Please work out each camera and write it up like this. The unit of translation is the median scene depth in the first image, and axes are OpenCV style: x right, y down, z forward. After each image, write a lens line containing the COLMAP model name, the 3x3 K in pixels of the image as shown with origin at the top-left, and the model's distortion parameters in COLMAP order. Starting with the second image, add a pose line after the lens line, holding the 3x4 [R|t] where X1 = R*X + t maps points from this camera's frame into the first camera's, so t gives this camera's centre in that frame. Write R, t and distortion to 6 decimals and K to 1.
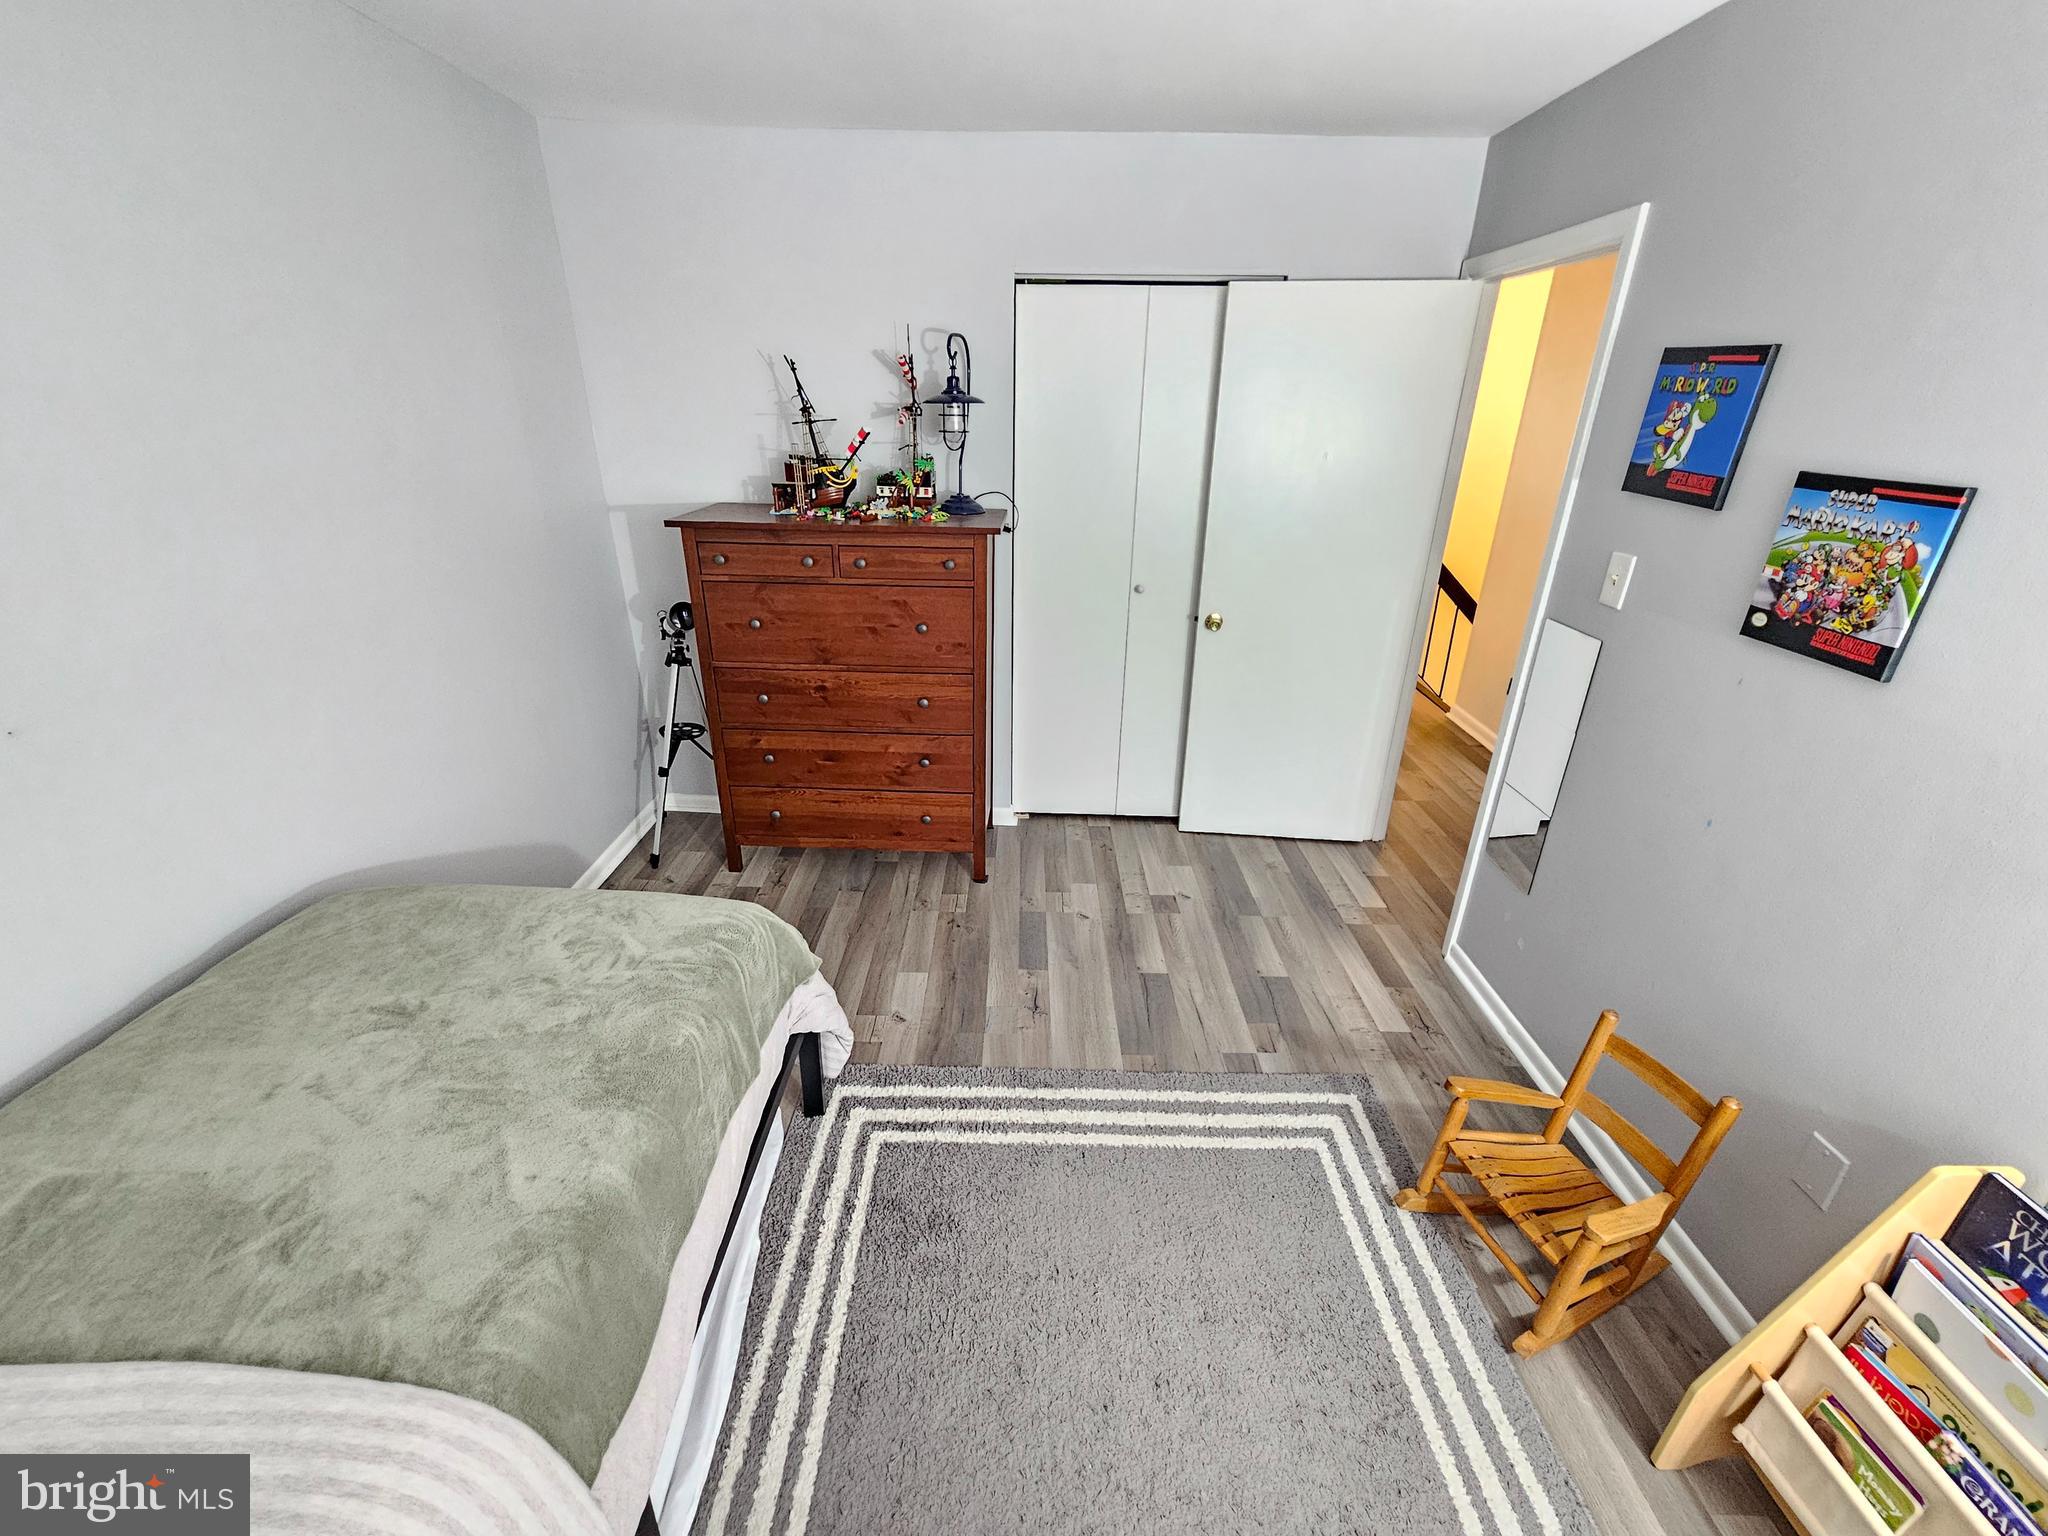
lens RADIAL K [[835.2, 0, 1020.0], [0, 835.2, 780.3], [0, 0, 1]] dist [-0.003659, 0.000106]
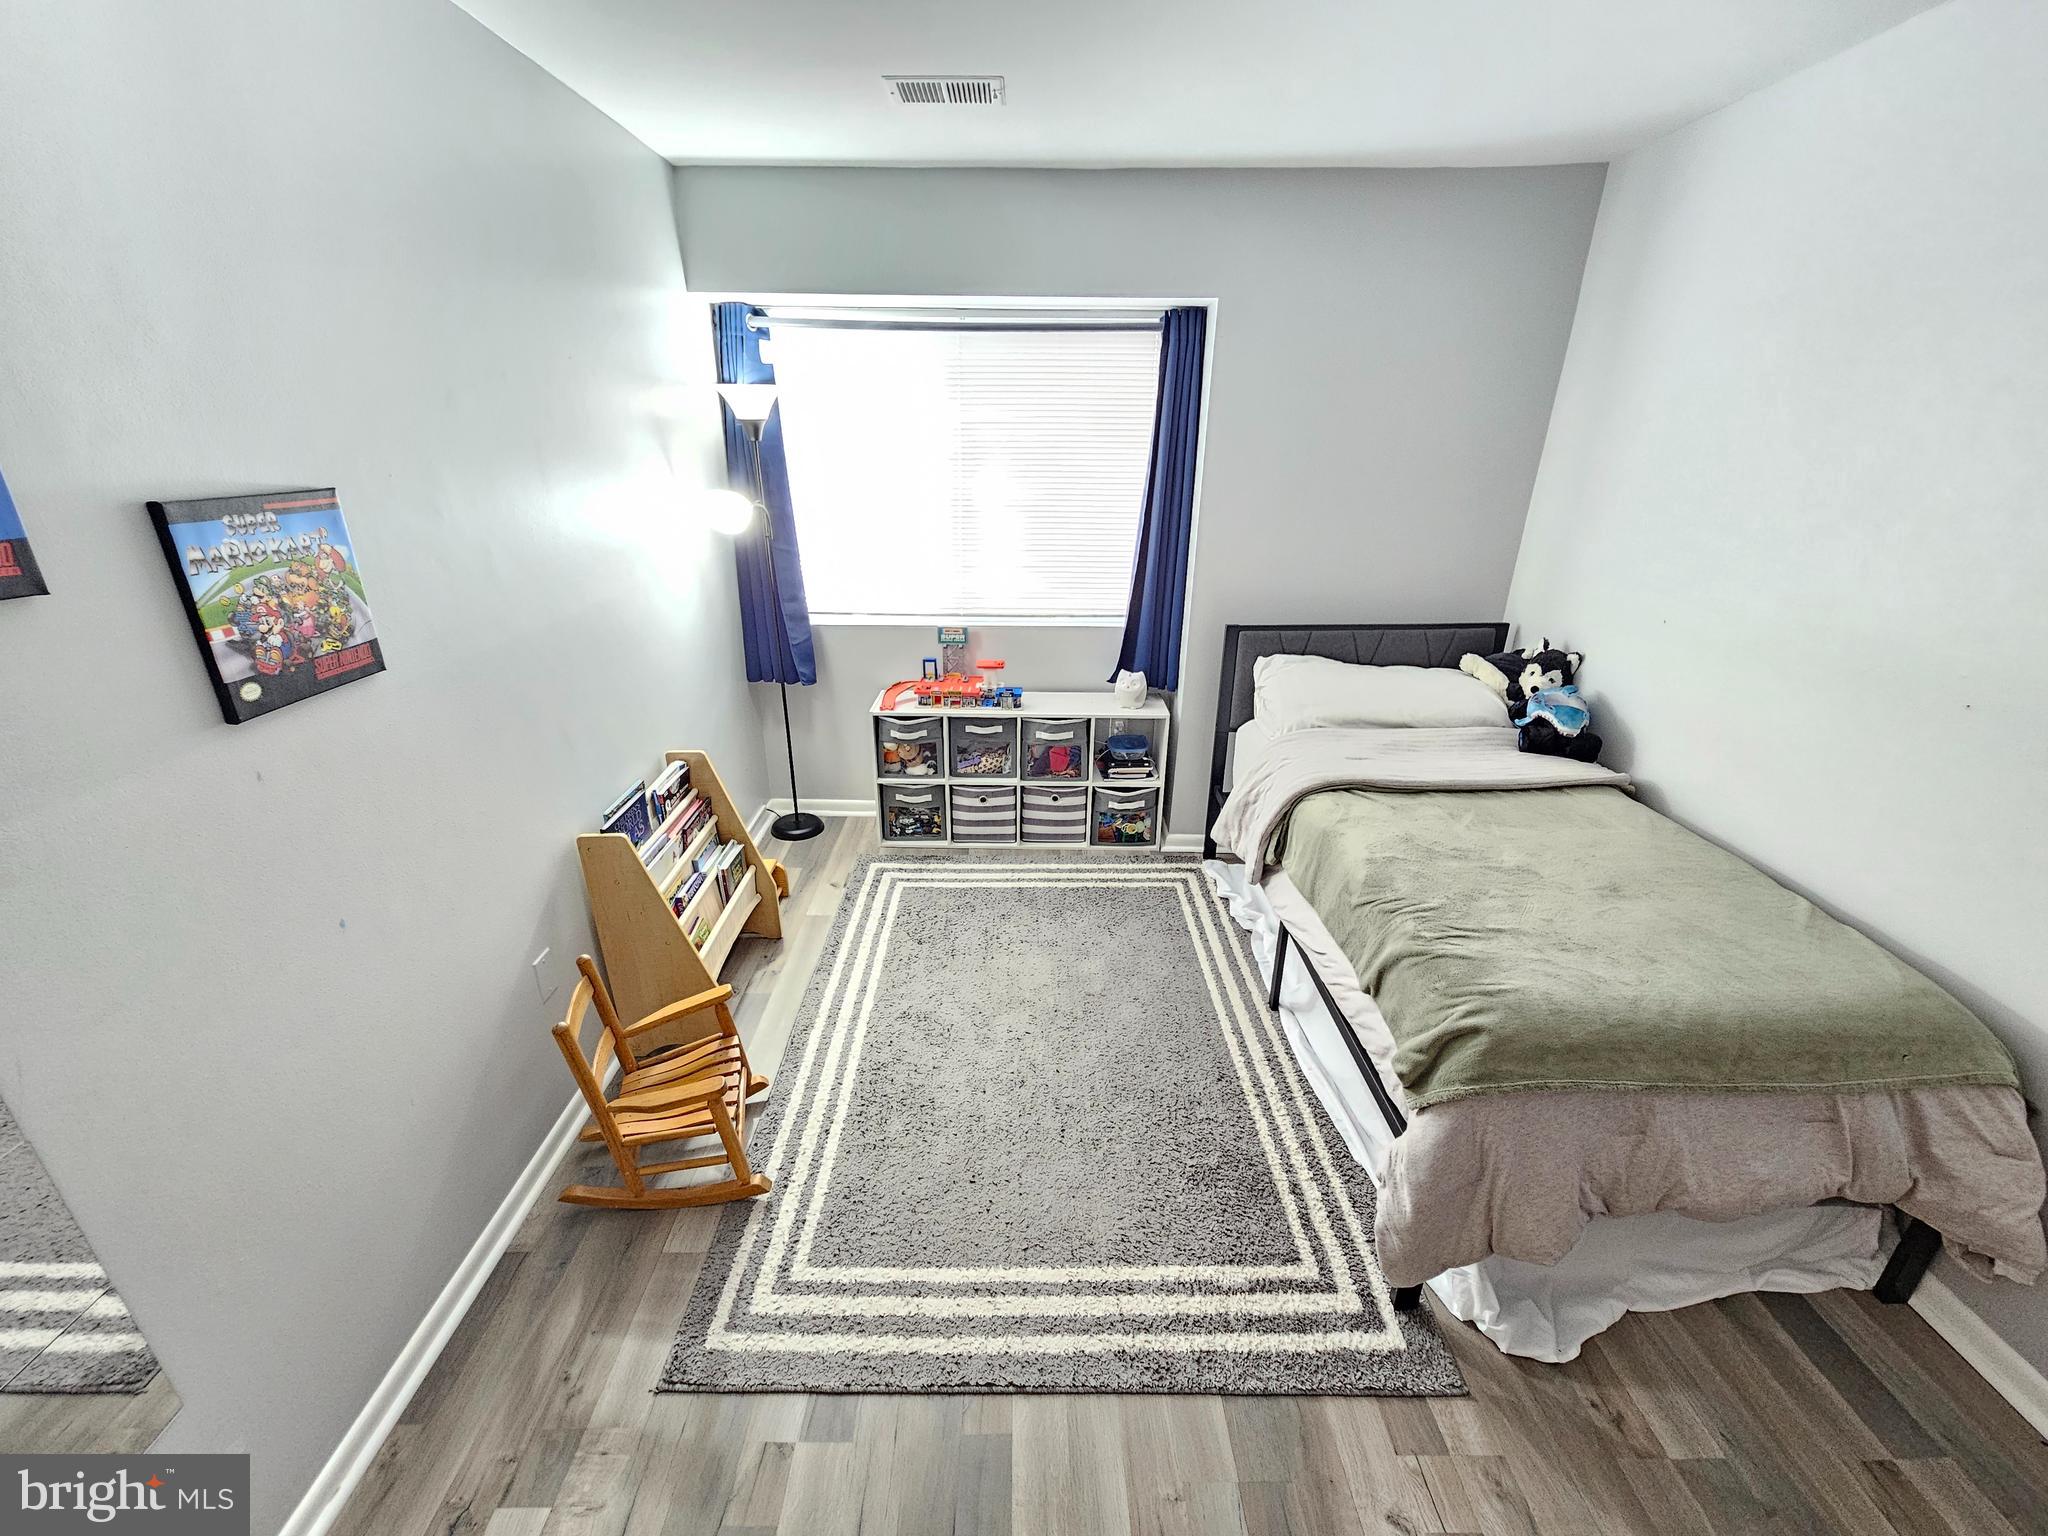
lens RADIAL K [[835.2, 0, 1020.0], [0, 835.2, 780.3], [0, 0, 1]] dist [-0.003659, 0.000106]
pose [[-0.999778, -0.015058, -0.014753, 0.208371], [-0.021056, 0.679747, 0.733144, -0.757271], [-0.001011, 0.733292, -0.679913, 1.679332]]
